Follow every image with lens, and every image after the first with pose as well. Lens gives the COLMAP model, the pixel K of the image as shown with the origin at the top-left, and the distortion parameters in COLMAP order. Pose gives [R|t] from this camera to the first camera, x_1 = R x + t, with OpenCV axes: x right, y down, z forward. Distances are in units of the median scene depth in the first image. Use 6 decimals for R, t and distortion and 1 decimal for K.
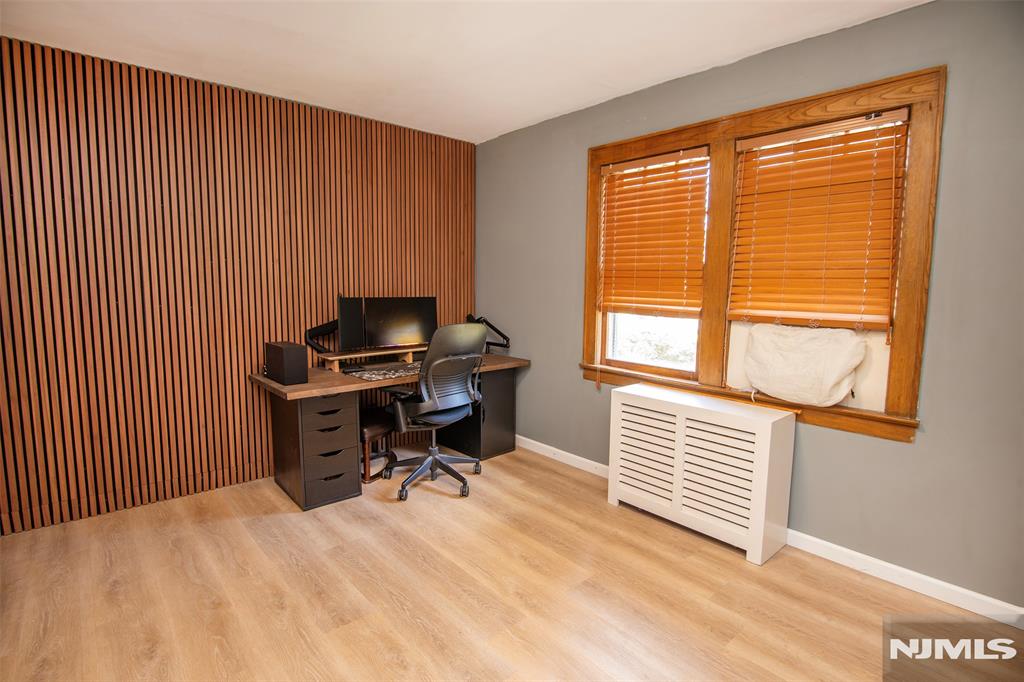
lens RADIAL K [[505.9, 0, 510.7], [0, 505.9, 336.0], [0, 0, 1]] dist [-0.016898, -0.000360]
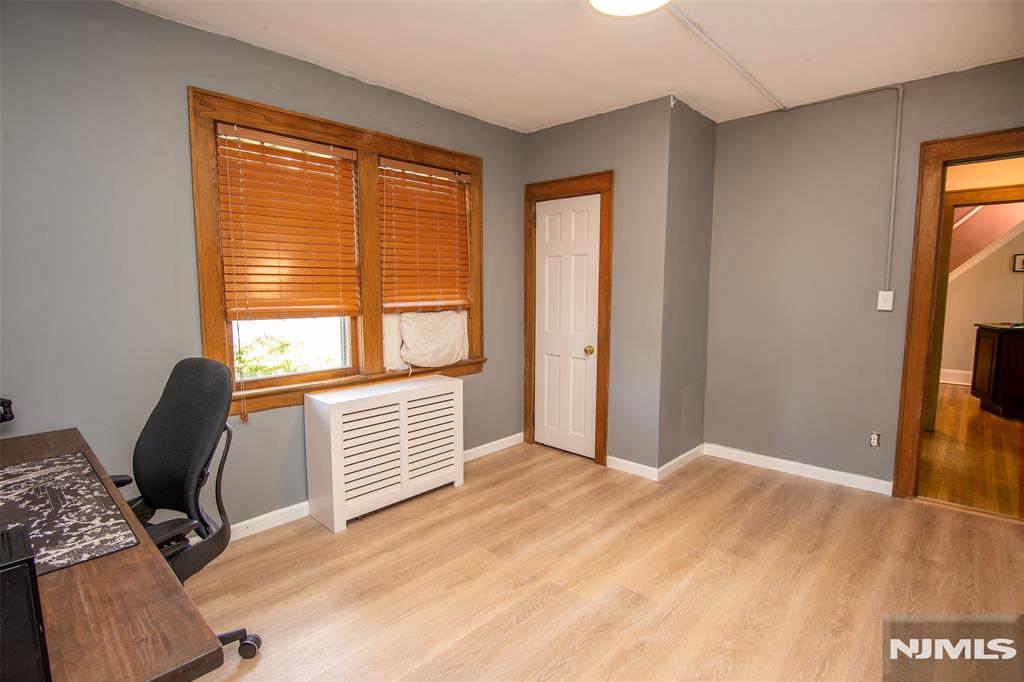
lens RADIAL K [[505.9, 0, 510.7], [0, 505.9, 336.0], [0, 0, 1]] dist [-0.016898, -0.000360]
pose [[-0.098188, -0.116743, 0.988297, -0.756635], [0.102675, 0.986607, 0.126744, -0.098742], [-0.989857, 0.113918, -0.084886, 0.840743]]
